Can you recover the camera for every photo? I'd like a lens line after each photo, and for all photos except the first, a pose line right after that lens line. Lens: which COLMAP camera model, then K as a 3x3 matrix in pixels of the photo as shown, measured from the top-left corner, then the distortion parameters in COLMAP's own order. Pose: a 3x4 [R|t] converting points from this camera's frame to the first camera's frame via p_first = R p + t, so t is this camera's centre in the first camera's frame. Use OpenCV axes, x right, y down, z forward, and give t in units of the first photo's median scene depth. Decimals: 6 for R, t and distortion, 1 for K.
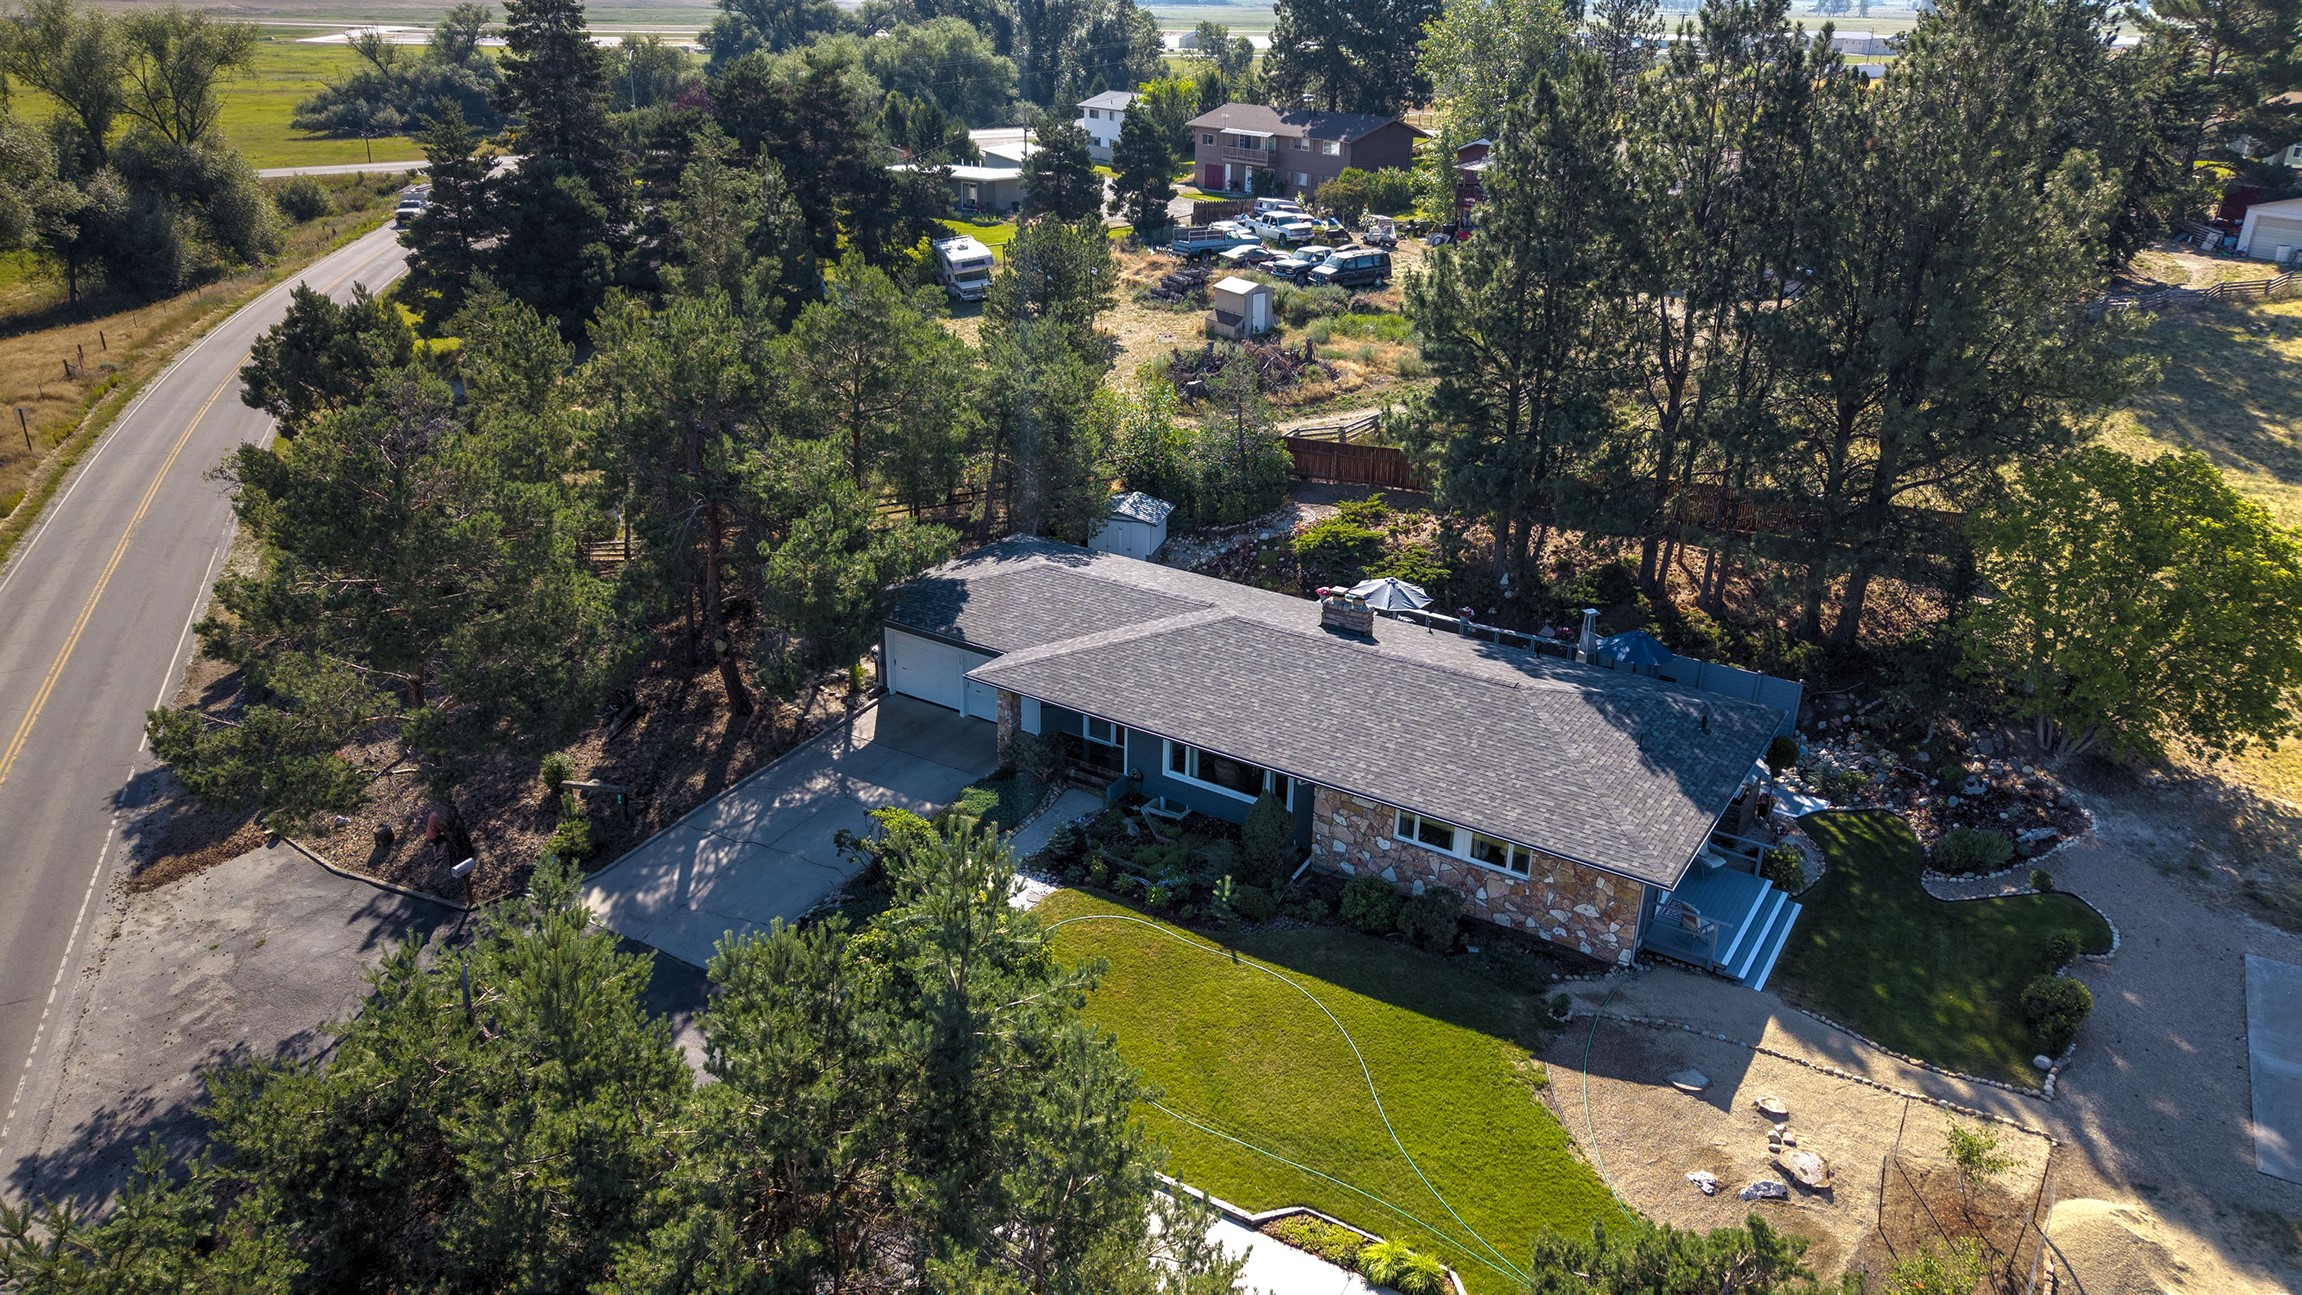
lens RADIAL K [[1538.7, 0, 1156.0], [0, 1538.7, 644.2], [0, 0, 1]] dist [0.034599, -0.039031]
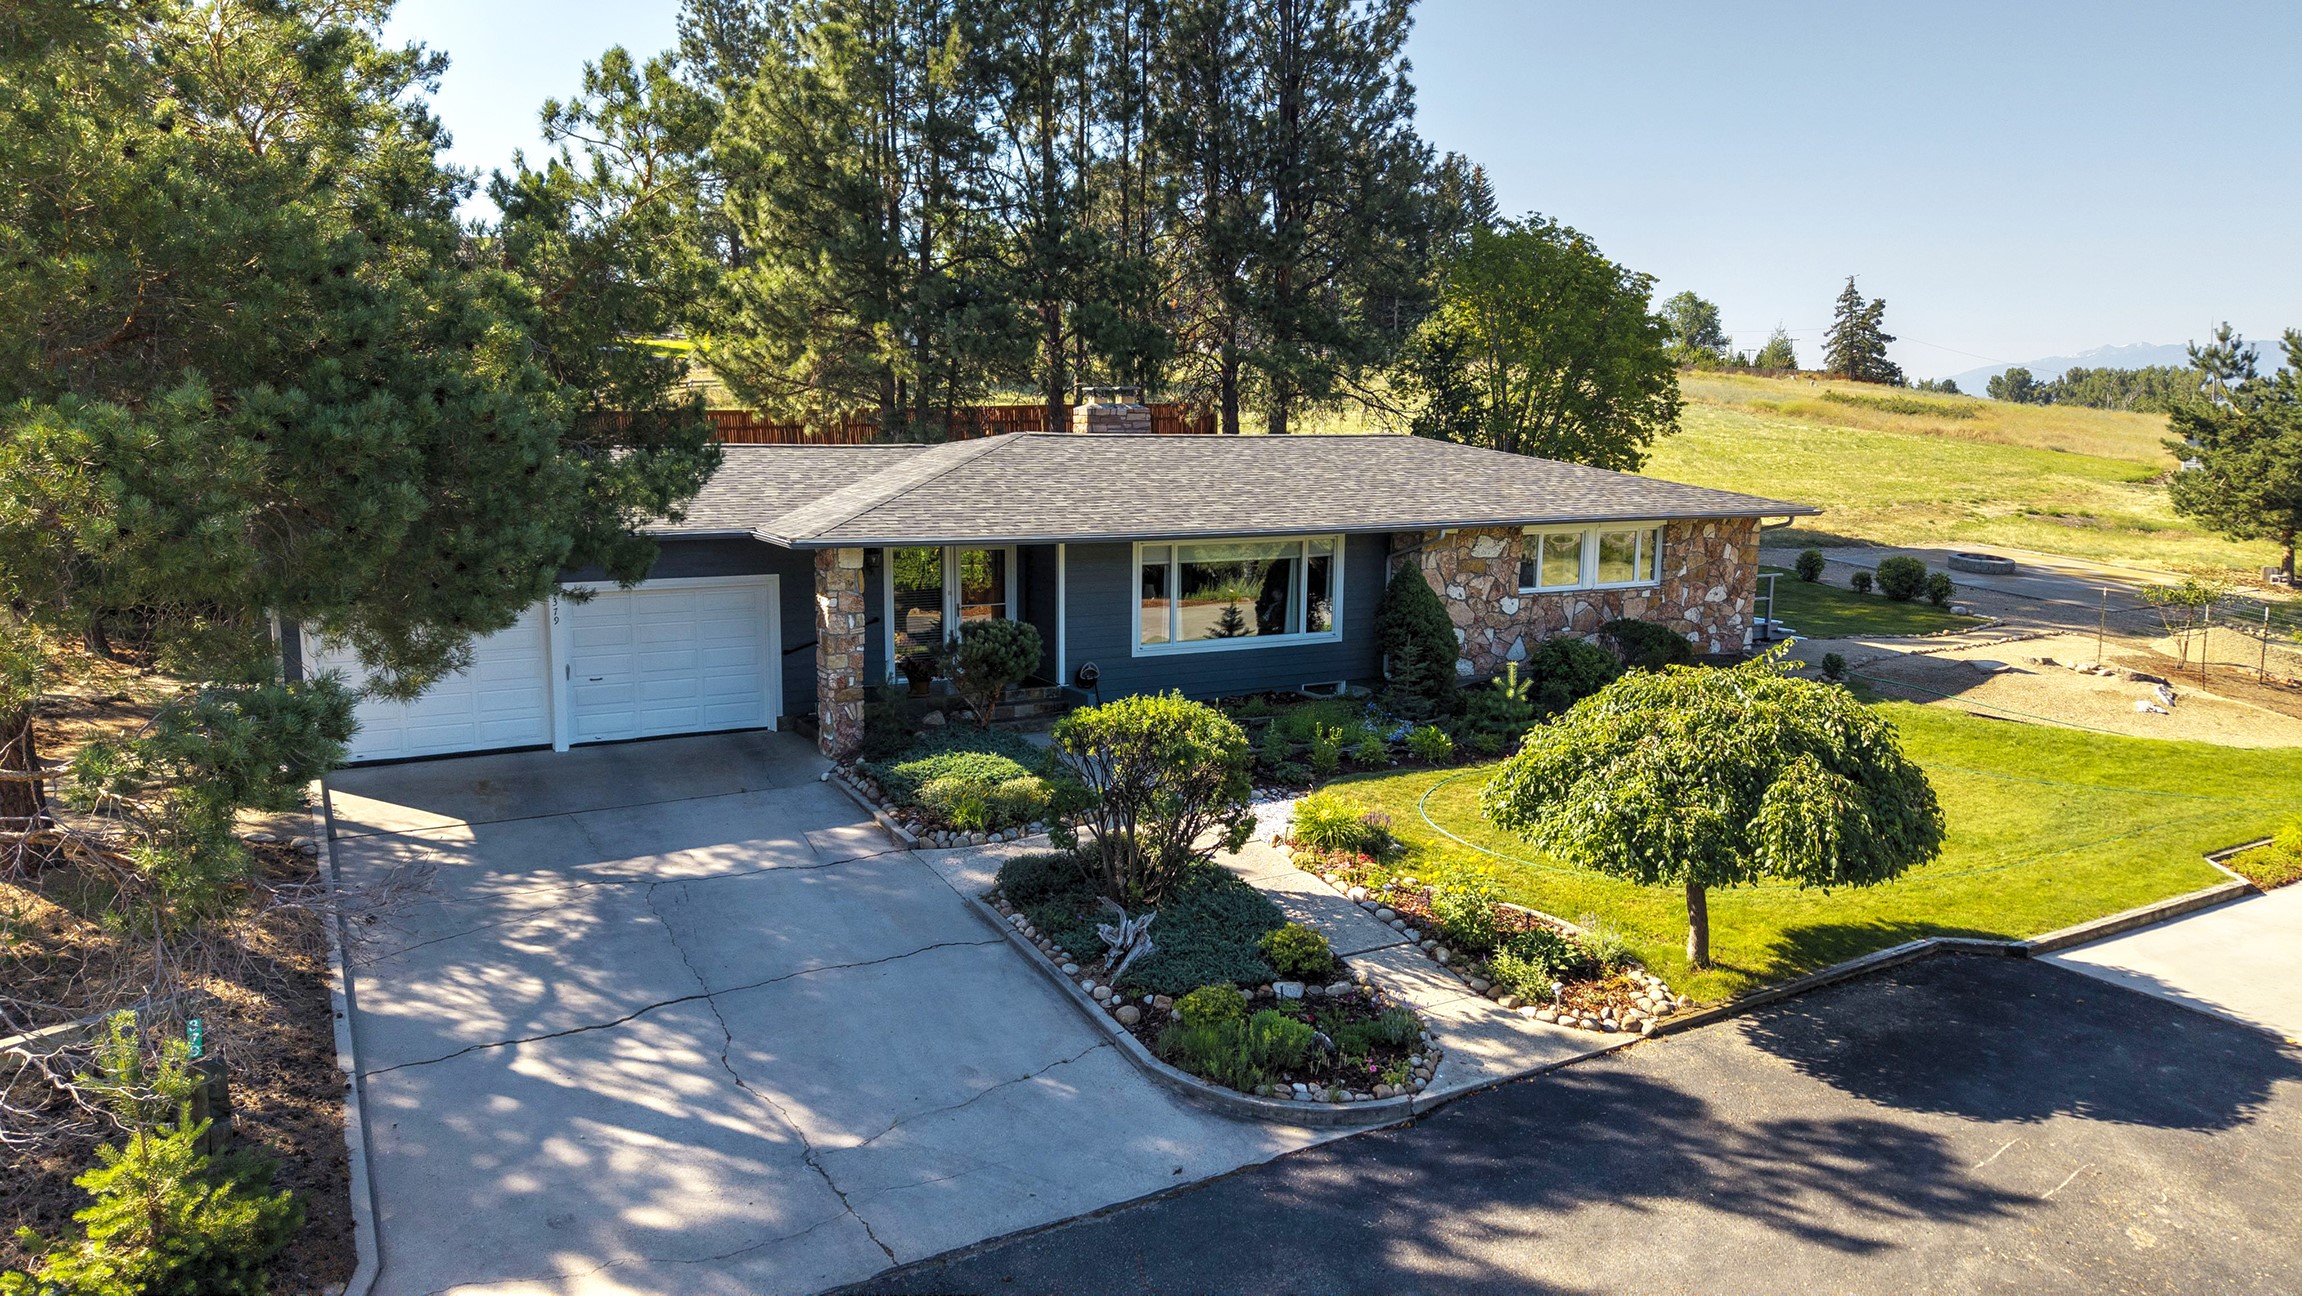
lens RADIAL K [[1541.6, 0, 1156.3], [0, 1541.6, 647.1], [0, 0, 1]] dist [0.022752, -0.018294]
pose [[0.467533, -0.147228, 0.871629, -0.558898], [0.337700, 0.940992, -0.022195, 0.111959], [-0.816928, 0.304726, 0.489663, 0.818022]]
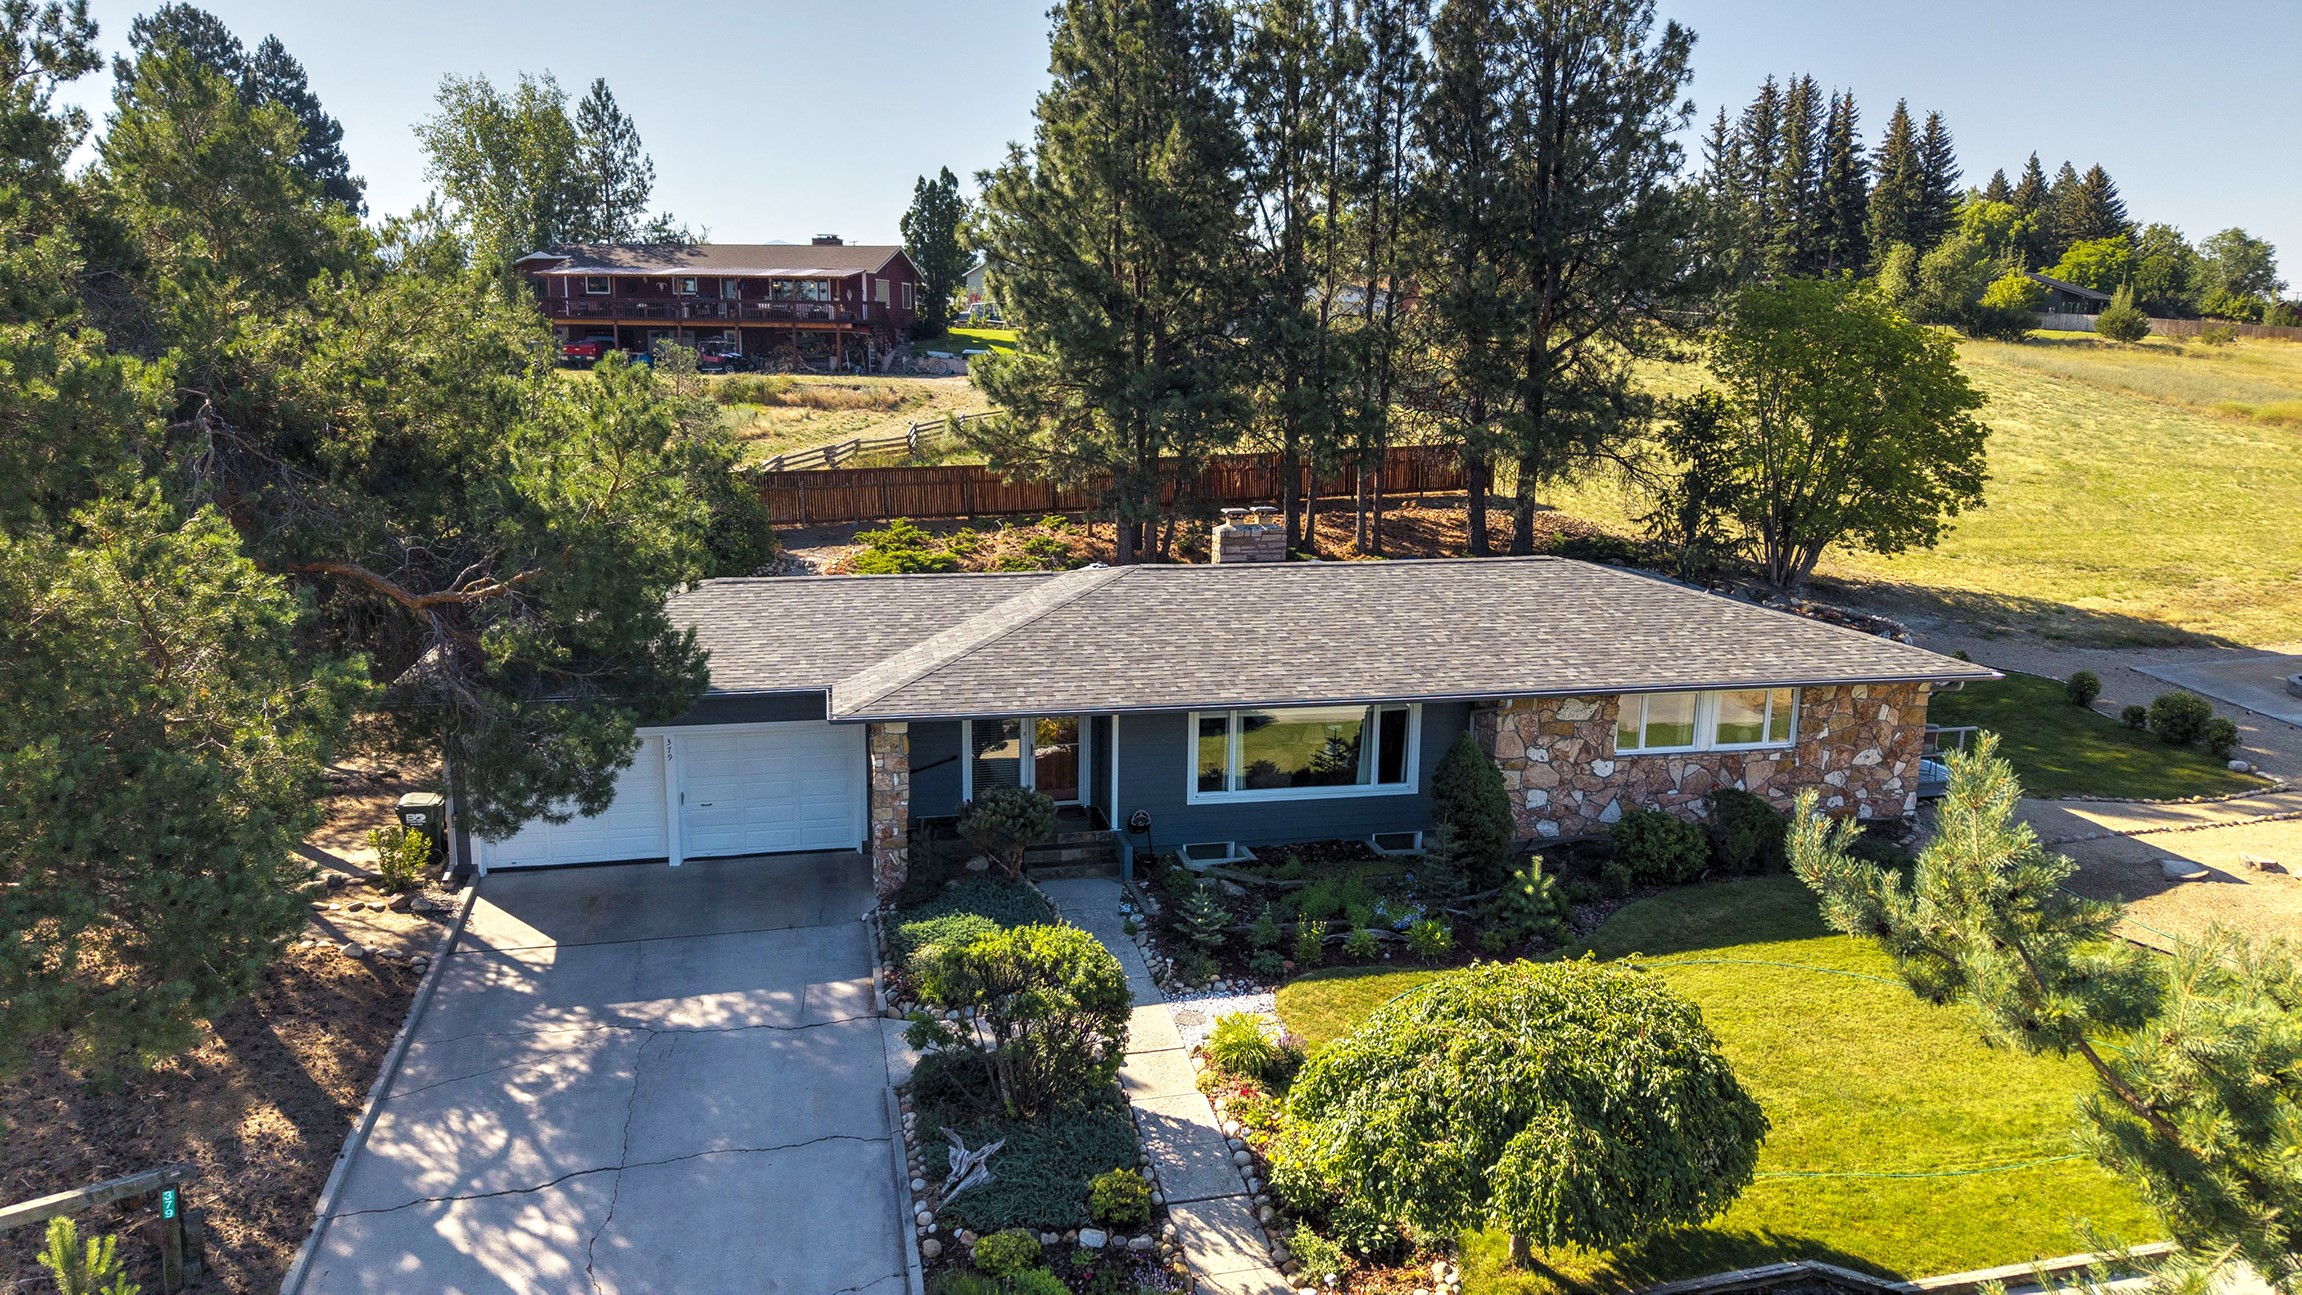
lens RADIAL K [[1542.0, 0, 1153.4], [0, 1542.0, 650.3], [0, 0, 1]] dist [0.018681, -0.019314]
pose [[0.702228, -0.153114, 0.695293, -0.474425], [0.273368, 0.959728, -0.064748, 0.071487], [-0.657378, 0.235539, 0.715804, 0.647754]]
